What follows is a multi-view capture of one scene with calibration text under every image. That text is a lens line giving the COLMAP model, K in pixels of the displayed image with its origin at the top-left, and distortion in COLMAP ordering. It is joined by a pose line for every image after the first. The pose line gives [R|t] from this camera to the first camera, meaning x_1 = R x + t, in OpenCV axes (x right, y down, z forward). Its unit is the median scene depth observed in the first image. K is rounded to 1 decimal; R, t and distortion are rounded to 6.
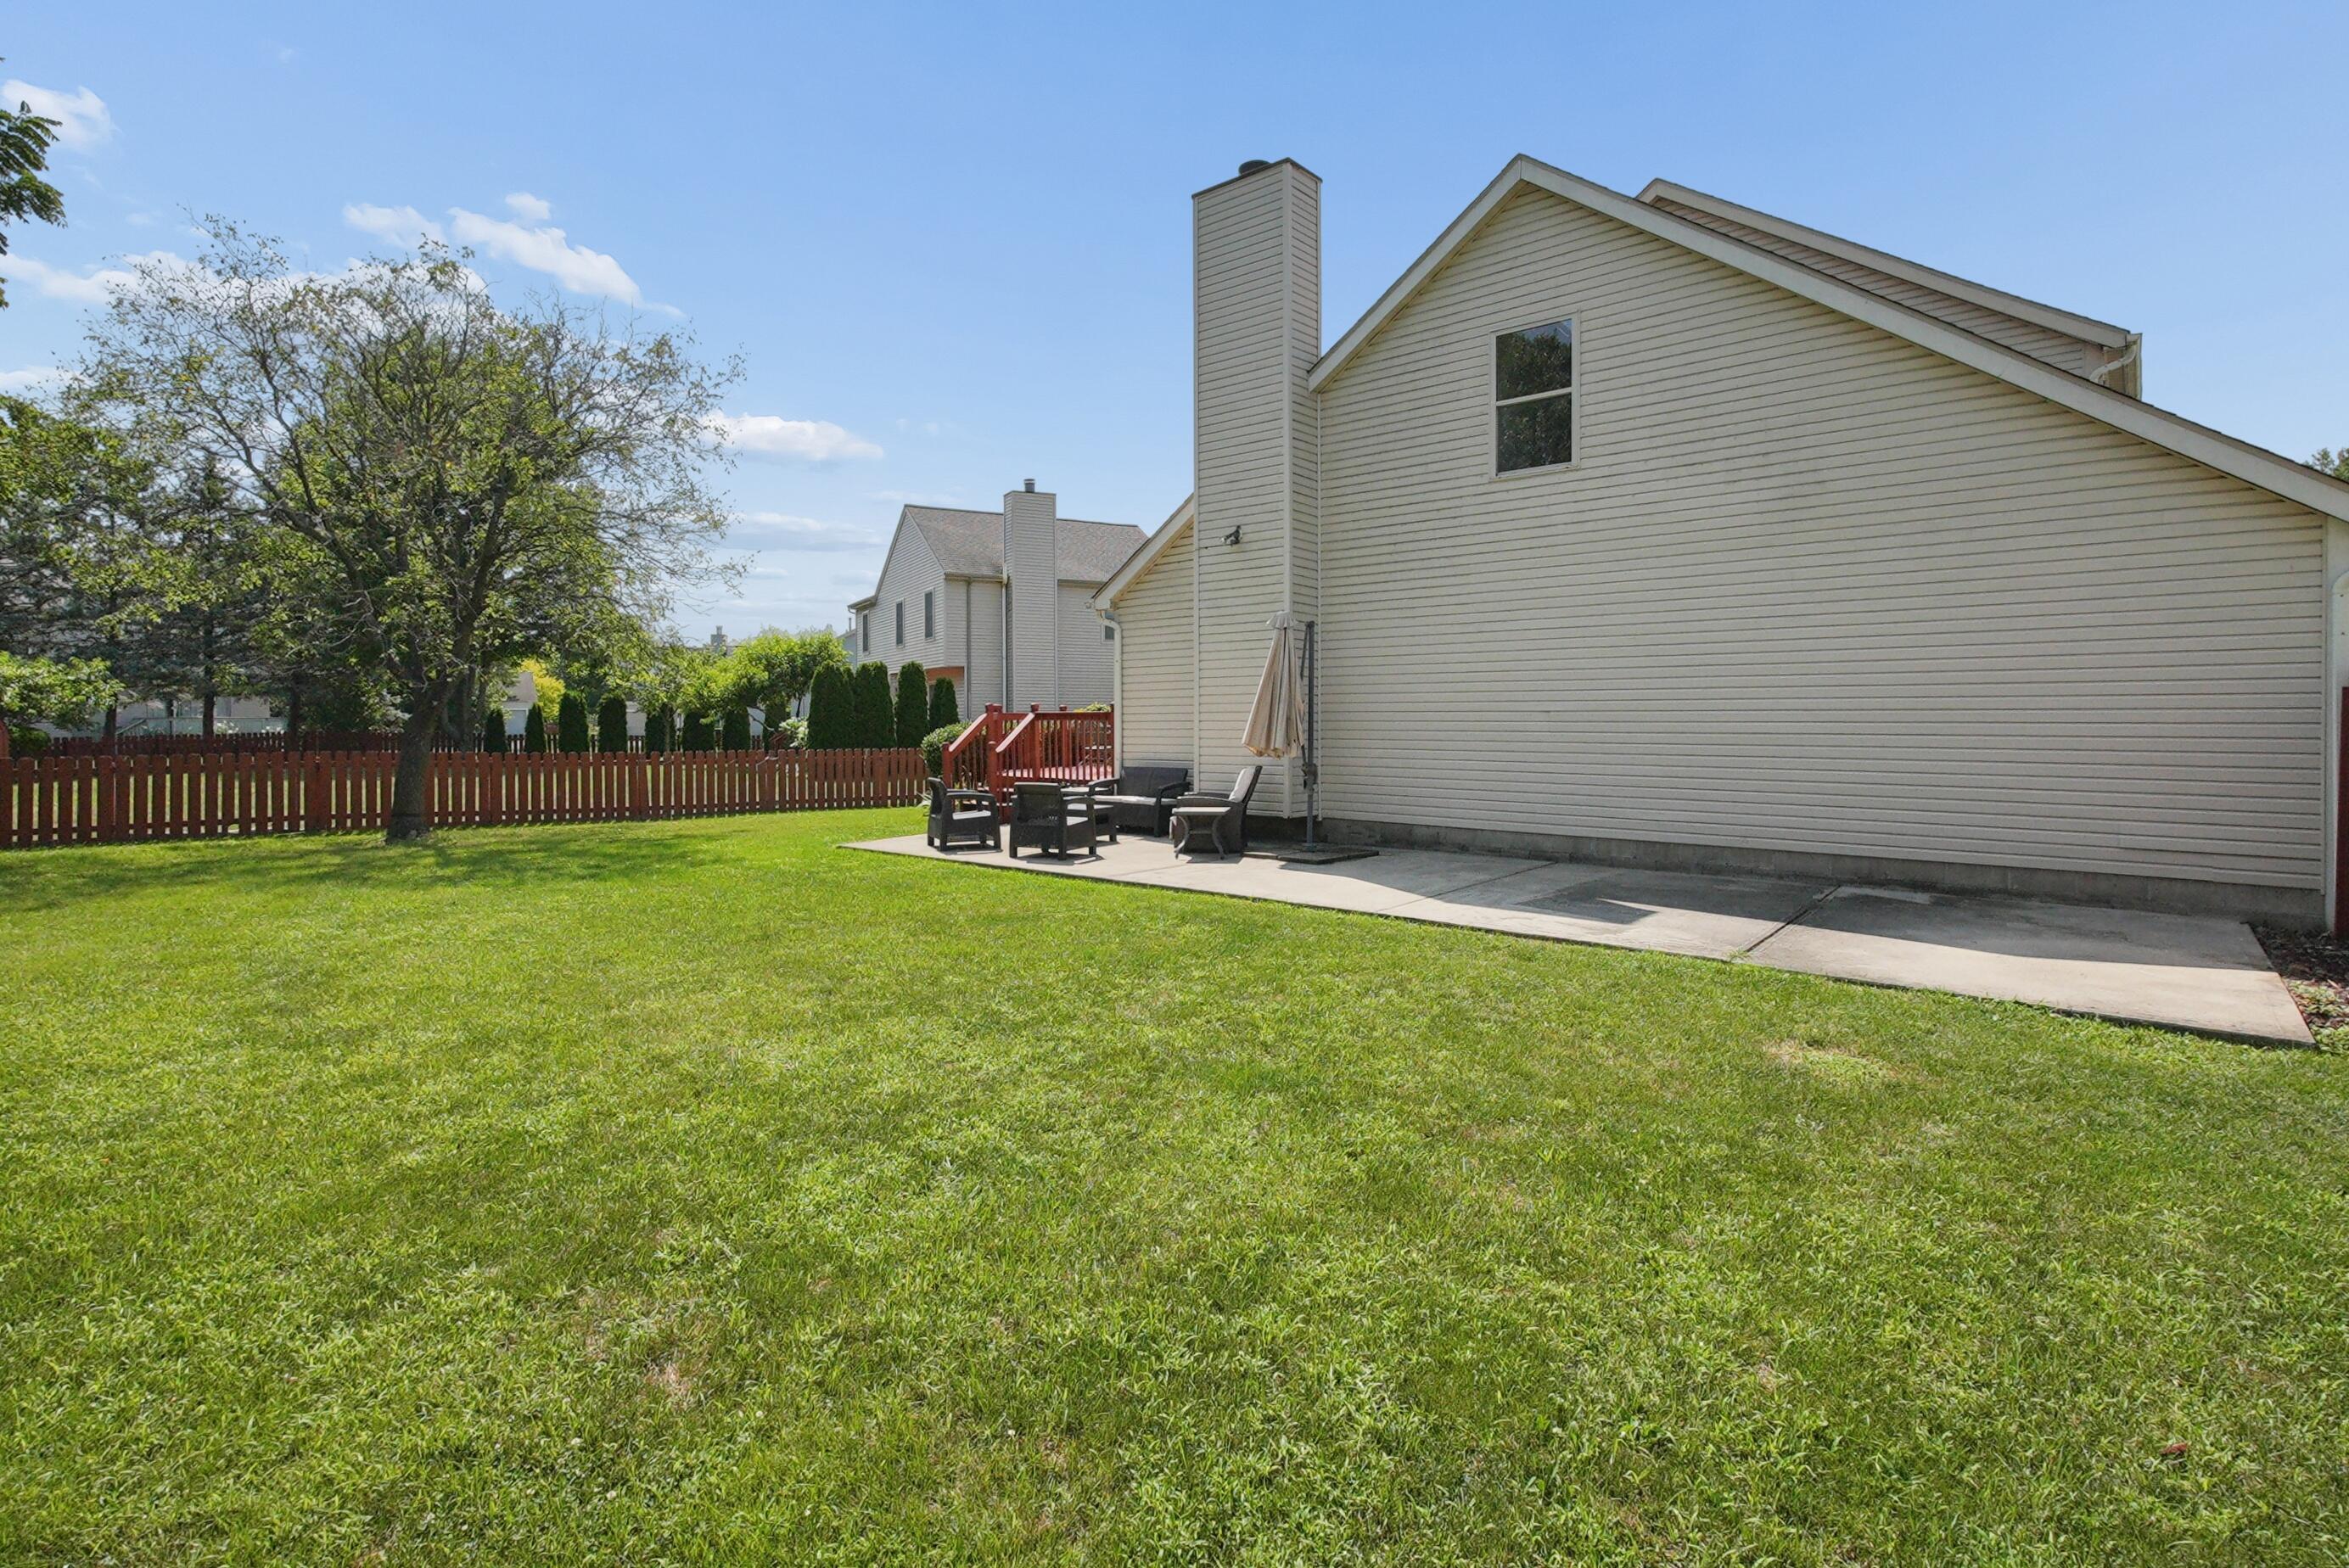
lens RADIAL K [[1101.0, 0, 1170.4], [0, 1101.0, 780.6], [0, 0, 1]] dist [0.005015, 0.002407]
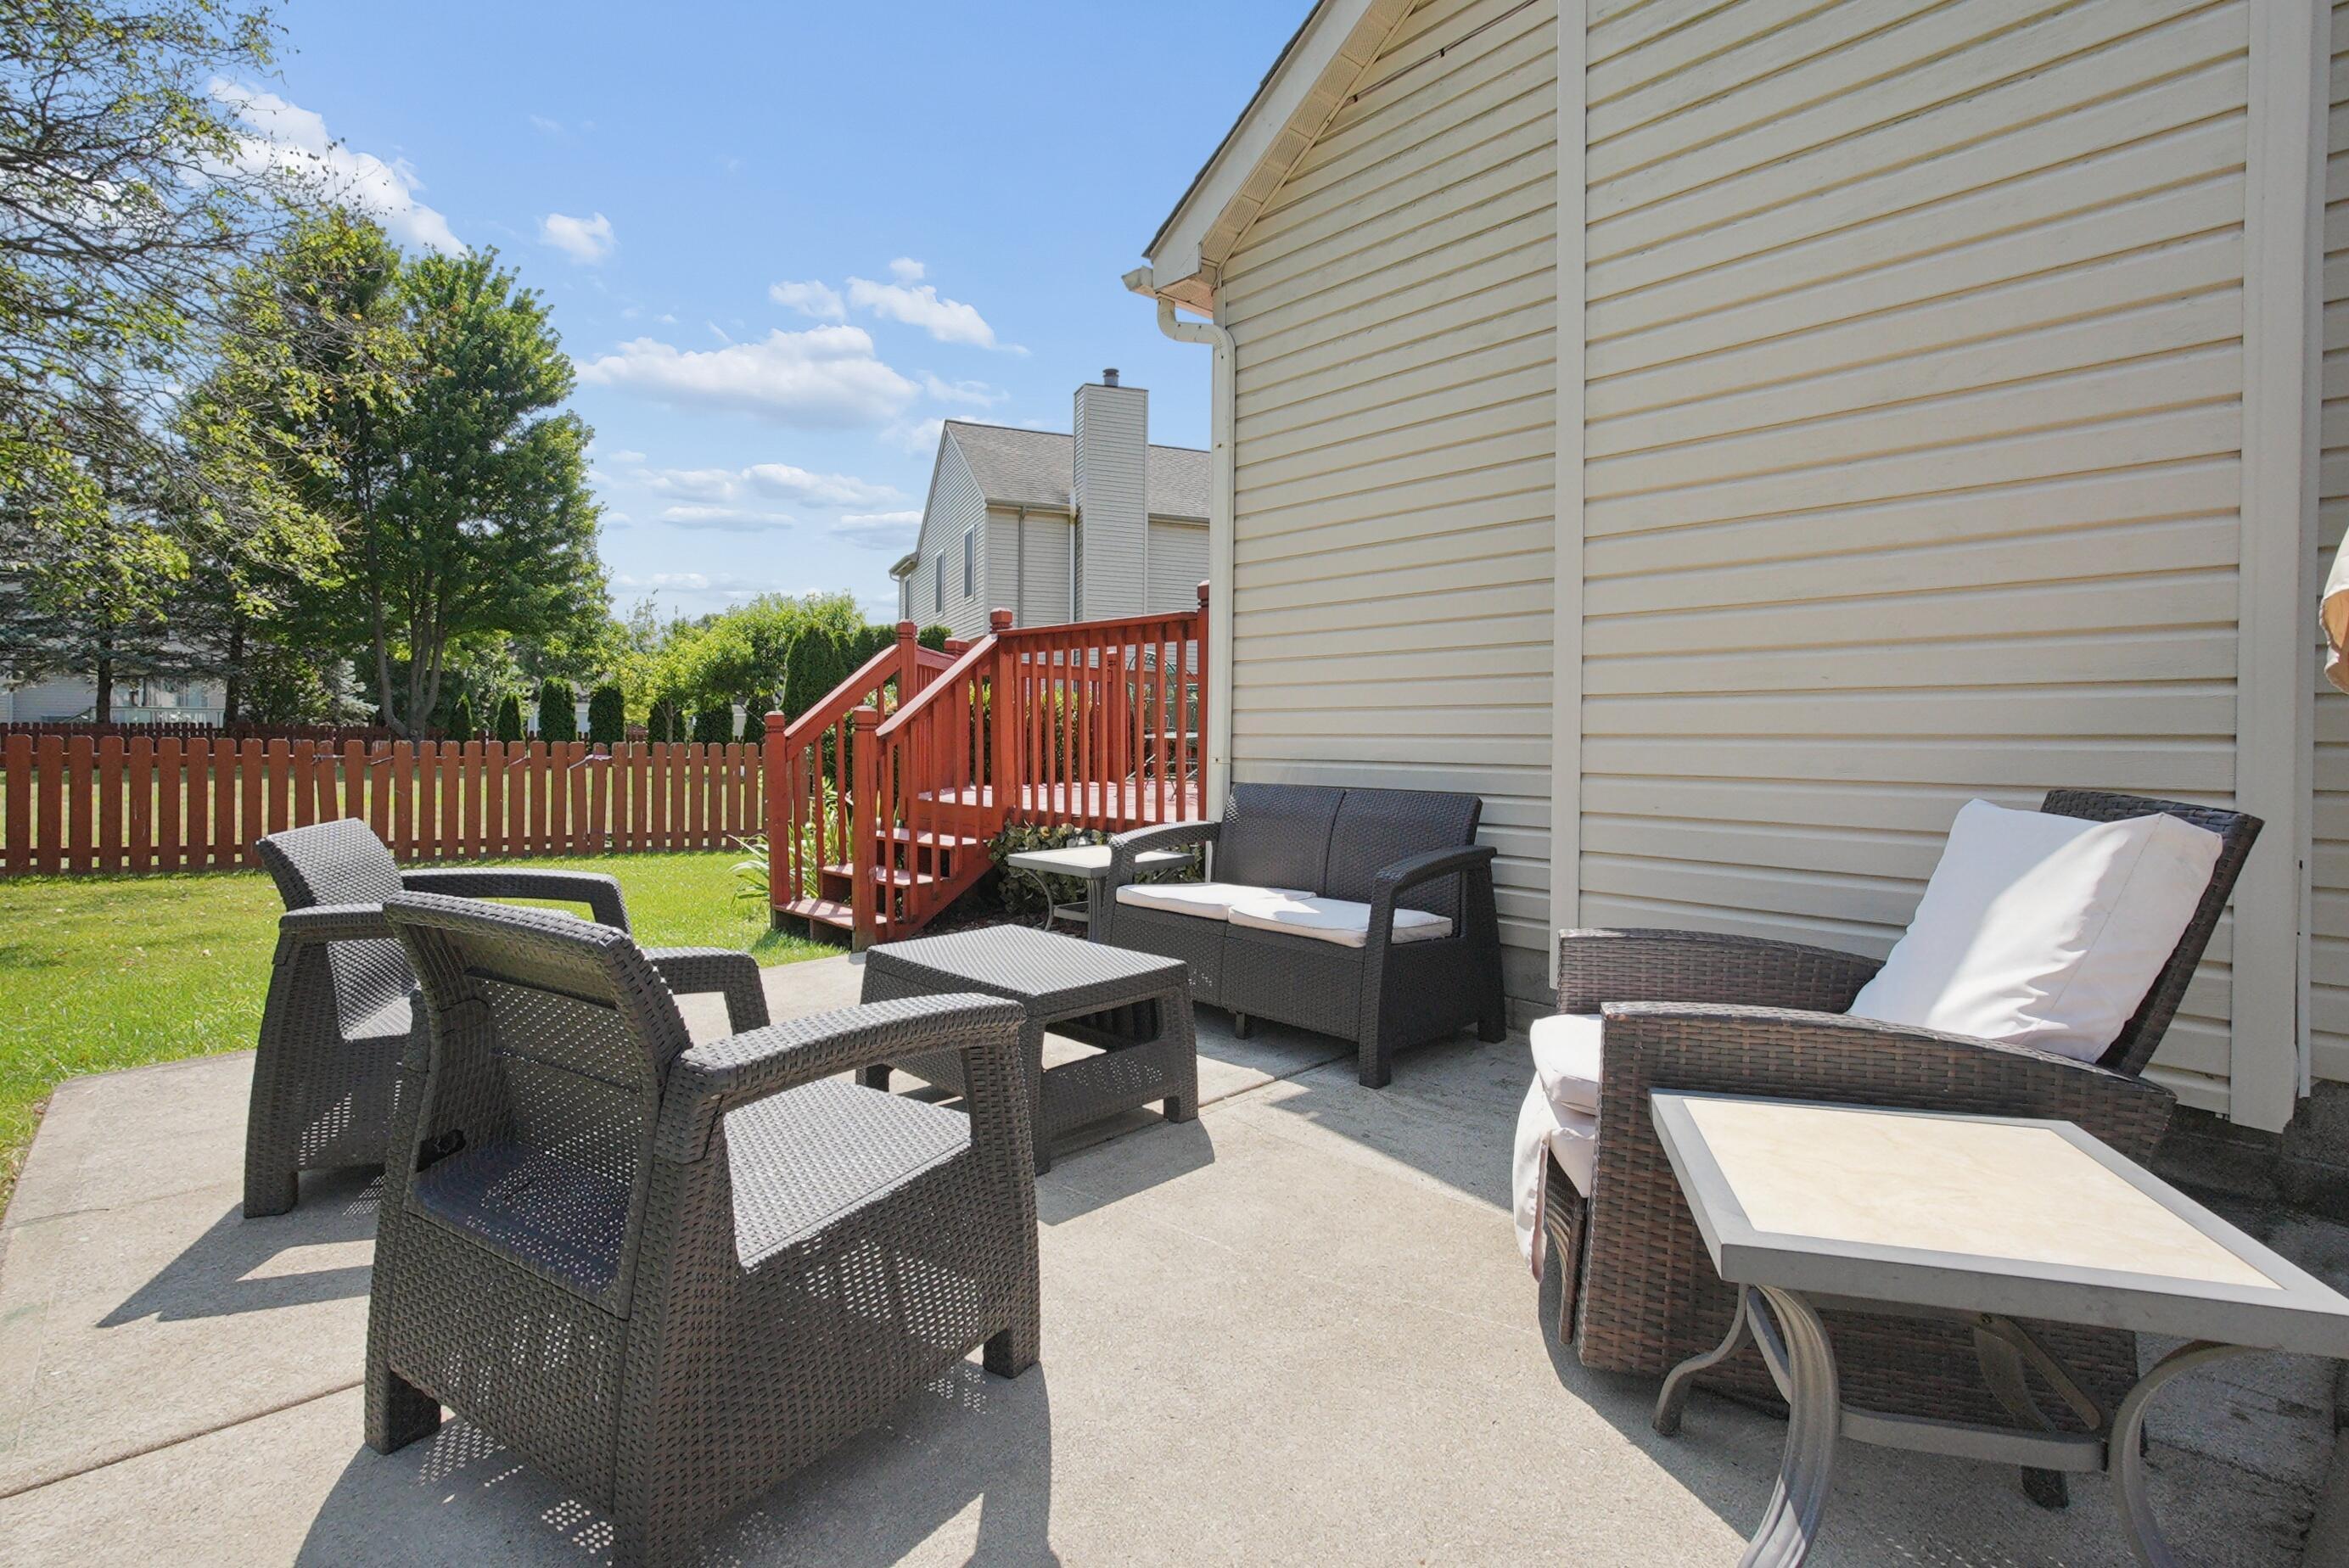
lens RADIAL K [[1101.0, 0, 1166.6], [0, 1101.0, 769.7], [0, 0, 1]] dist [0.005015, 0.002407]
pose [[0.993861, 0.014576, -0.109670, -0.013024], [-0.017186, 0.999590, -0.022889, -0.004161], [0.109292, 0.024633, 0.993704, 0.319634]]
